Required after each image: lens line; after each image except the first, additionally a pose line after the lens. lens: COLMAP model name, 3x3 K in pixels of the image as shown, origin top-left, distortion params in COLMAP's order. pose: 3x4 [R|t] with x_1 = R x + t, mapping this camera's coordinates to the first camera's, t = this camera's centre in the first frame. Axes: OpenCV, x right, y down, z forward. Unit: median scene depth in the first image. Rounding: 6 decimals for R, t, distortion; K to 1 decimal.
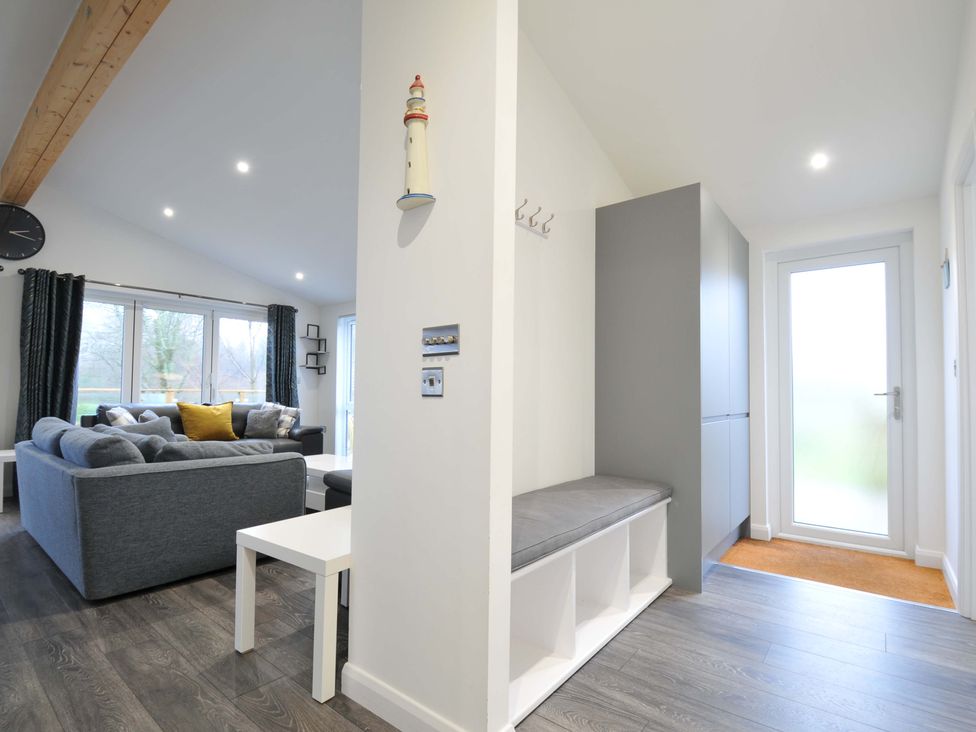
lens RADIAL K [[469.4, 0, 489.5], [0, 469.4, 369.3], [0, 0, 1]] dist [0.003064, -0.003932]
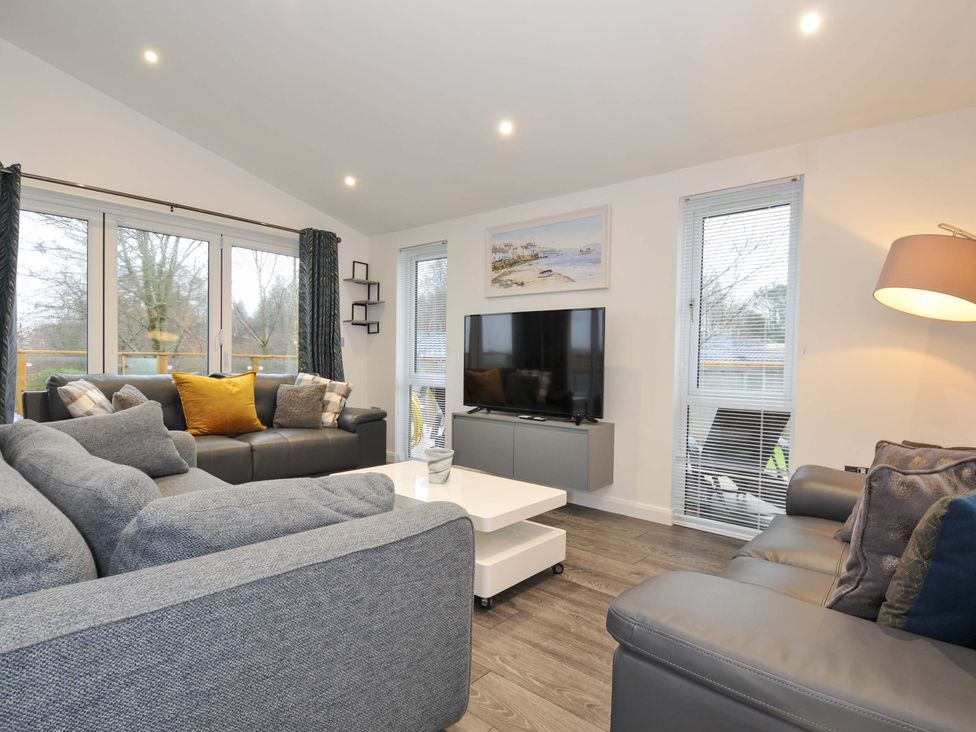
lens RADIAL K [[516.3, 0, 488.3], [0, 516.3, 367.3], [0, 0, 1]] dist [0.001693, -0.003854]
pose [[0.999267, 0.012171, -0.036305, -0.171195], [-0.009877, 0.997982, 0.062729, 0.011964], [0.036995, -0.062325, 0.997370, 0.256251]]
